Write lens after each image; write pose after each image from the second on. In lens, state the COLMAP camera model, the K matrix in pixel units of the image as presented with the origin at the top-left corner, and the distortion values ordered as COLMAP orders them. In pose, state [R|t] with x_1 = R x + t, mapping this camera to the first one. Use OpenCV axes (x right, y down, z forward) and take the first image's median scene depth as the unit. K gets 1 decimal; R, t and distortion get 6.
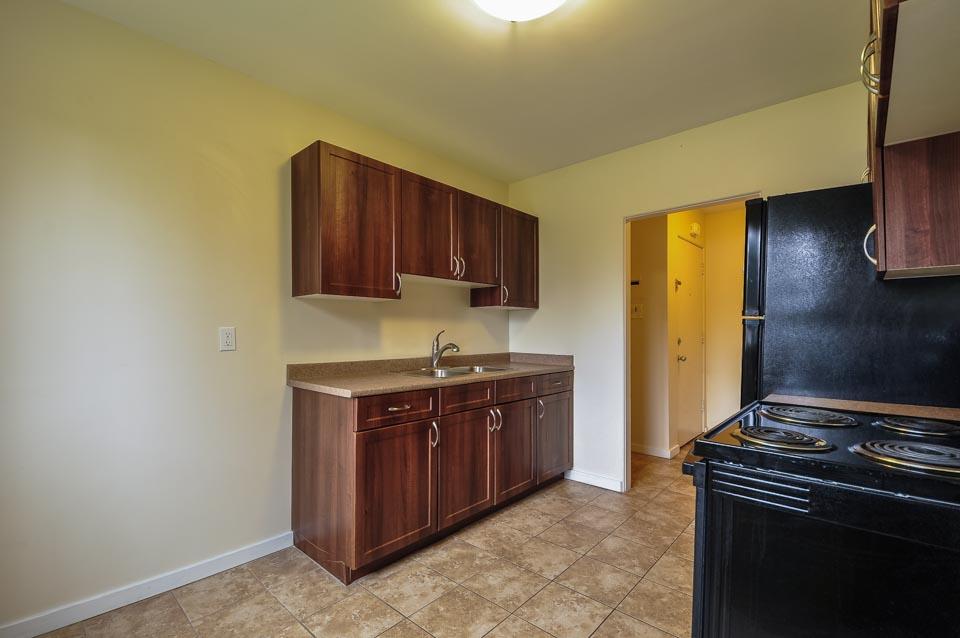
lens RADIAL K [[414.4, 0, 486.8], [0, 414.4, 322.4], [0, 0, 1]] dist [0.004428, -0.000354]
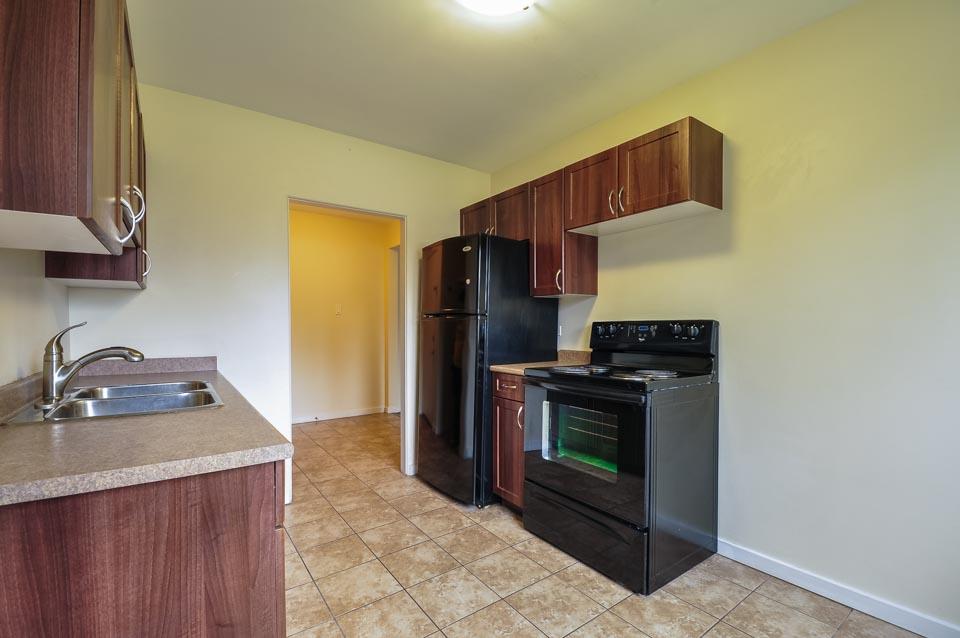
lens RADIAL K [[414.4, 0, 476.7], [0, 414.4, 325.8], [0, 0, 1]] dist [0.004428, -0.000354]
pose [[0.241560, -0.002821, 0.970382, -0.657636], [-0.022604, 0.999708, 0.008533, 0.010977], [-0.970122, -0.023996, 0.241426, 0.575002]]
